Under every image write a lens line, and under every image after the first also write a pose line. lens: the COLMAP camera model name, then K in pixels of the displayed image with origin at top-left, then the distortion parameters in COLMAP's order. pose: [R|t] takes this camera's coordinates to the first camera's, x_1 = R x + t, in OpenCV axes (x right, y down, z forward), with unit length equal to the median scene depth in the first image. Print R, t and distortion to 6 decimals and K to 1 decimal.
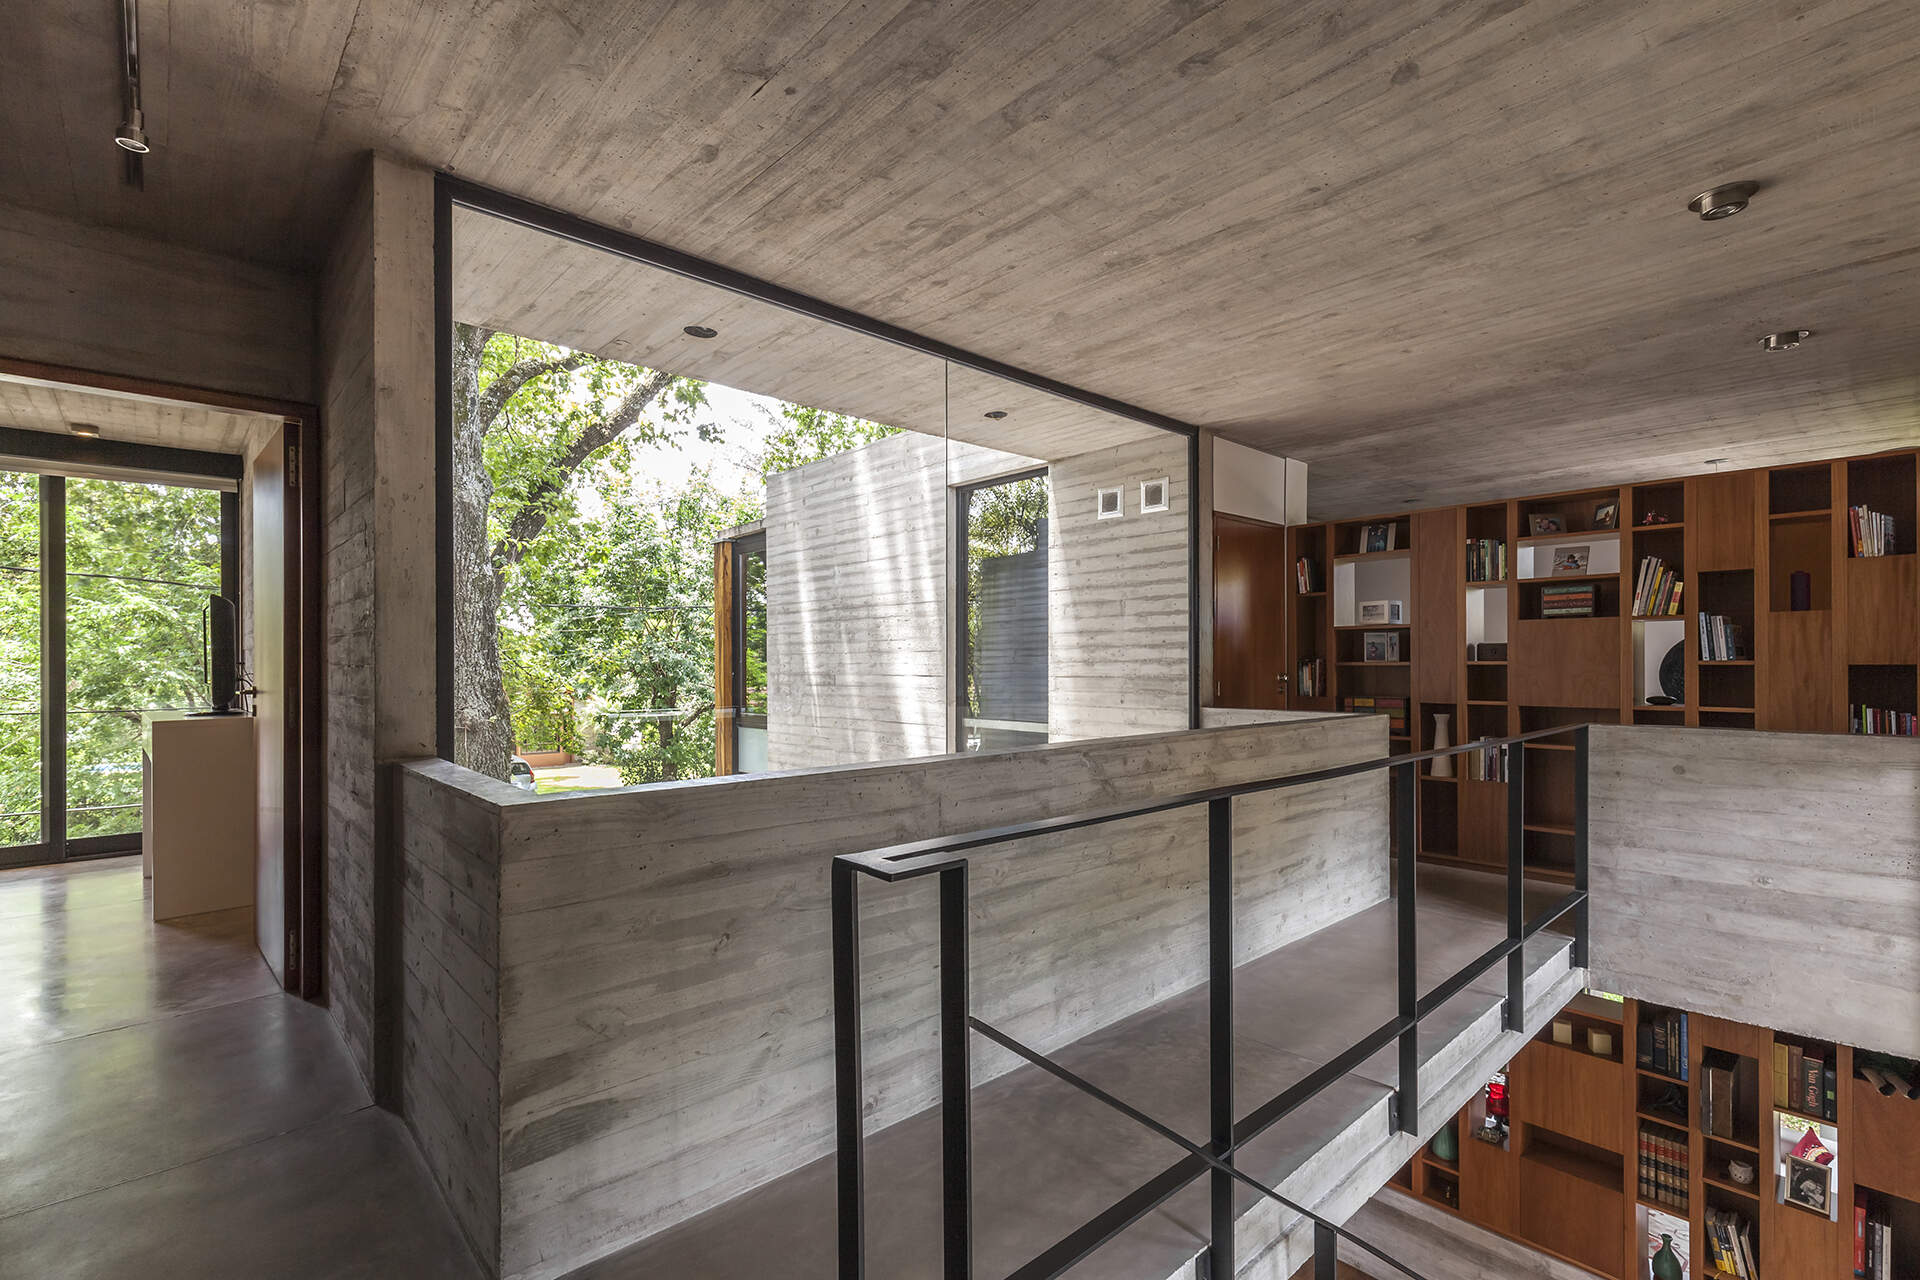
lens RADIAL K [[878.0, 0, 960.3], [0, 878.0, 655.6], [0, 0, 1]] dist [0.009827, -0.001325]
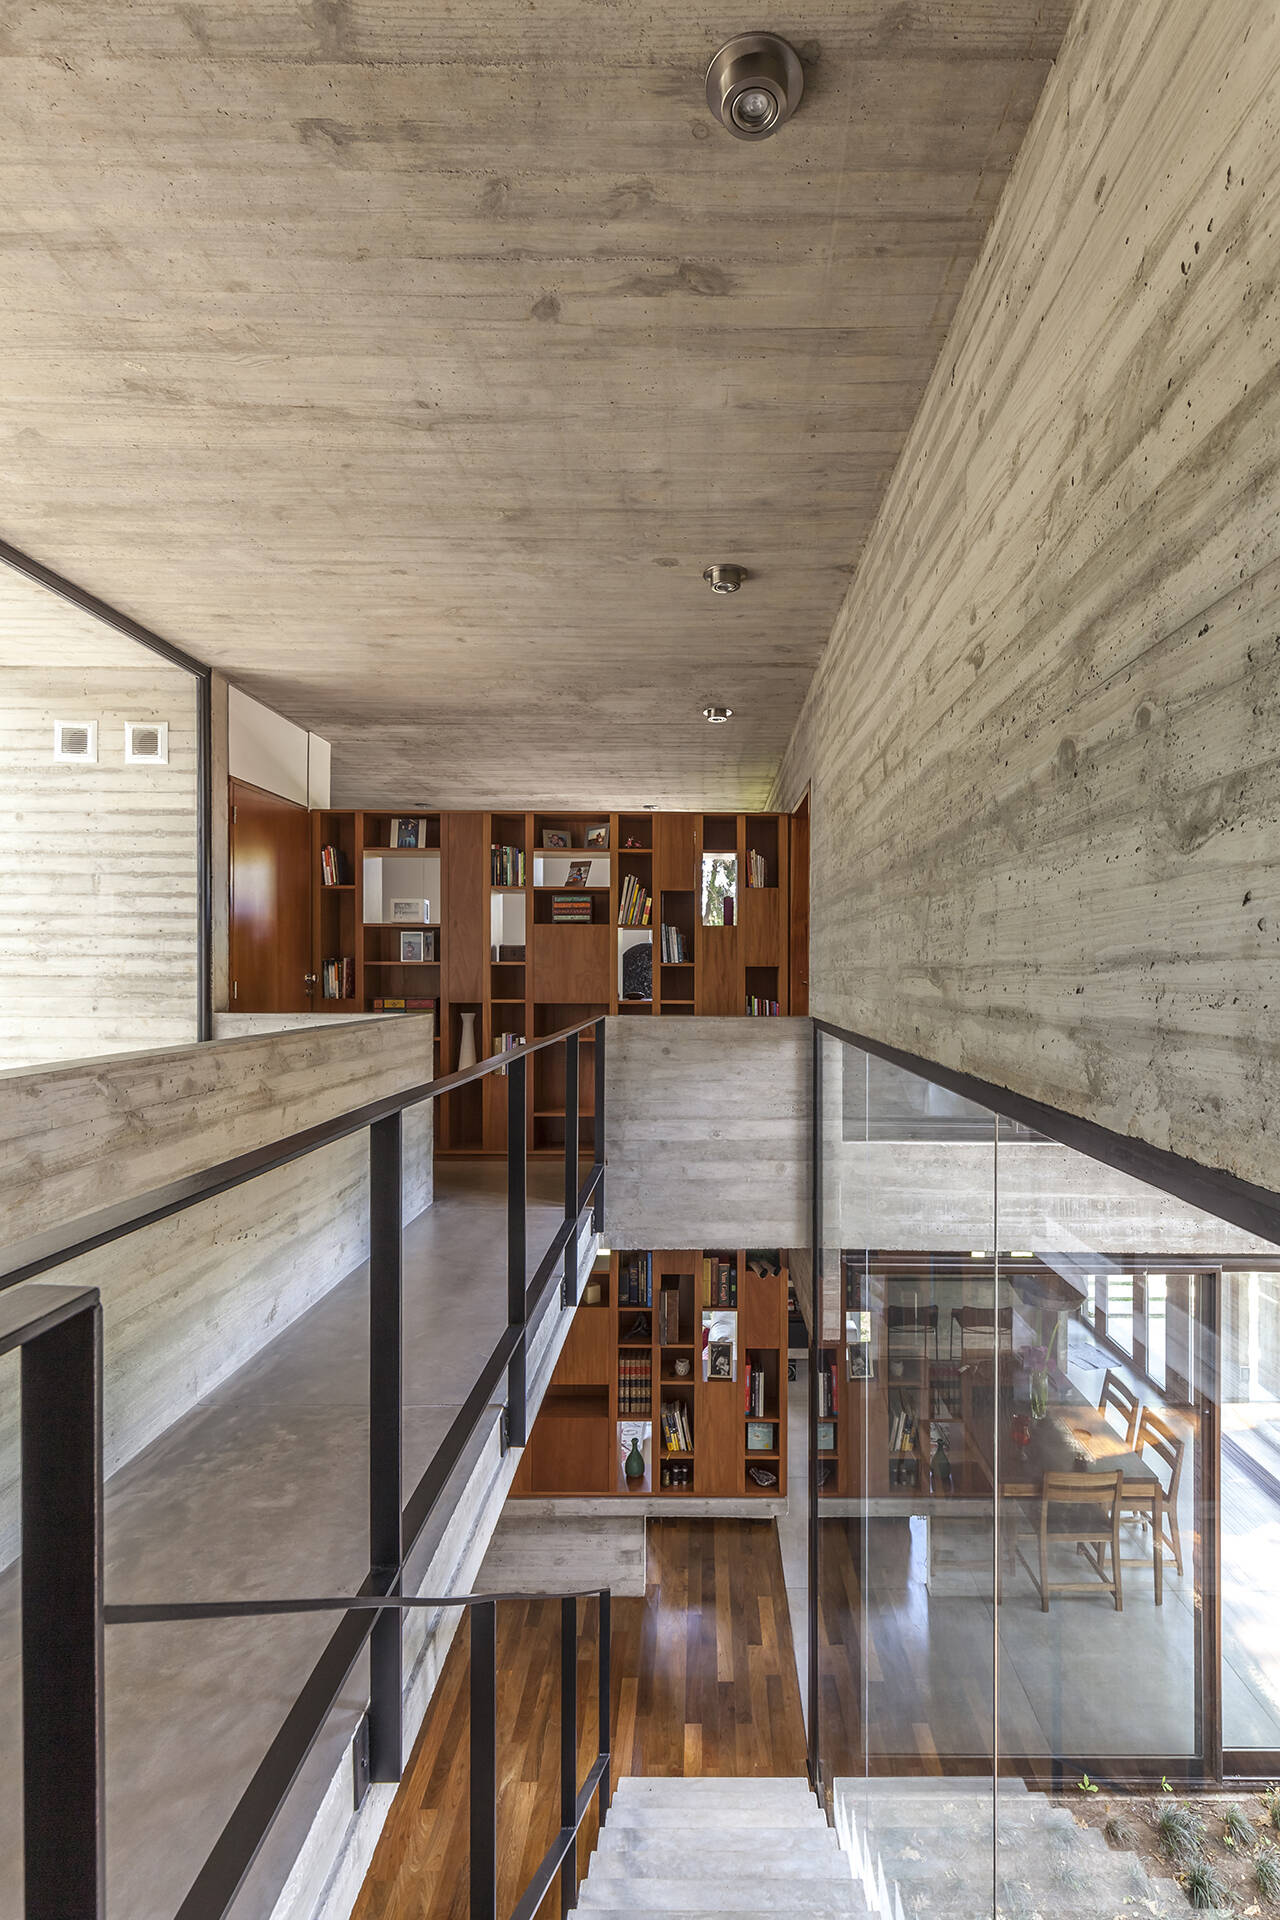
lens RADIAL K [[878.0, 0, 677.7], [0, 878.0, 980.9], [0, 0, 1]] dist [0.009827, -0.001325]
pose [[0.672260, 0.002311, 0.740311, -0.052956], [-0.012898, 0.999880, 0.008591, 0.020787], [-0.740203, -0.015324, 0.672209, 0.165965]]
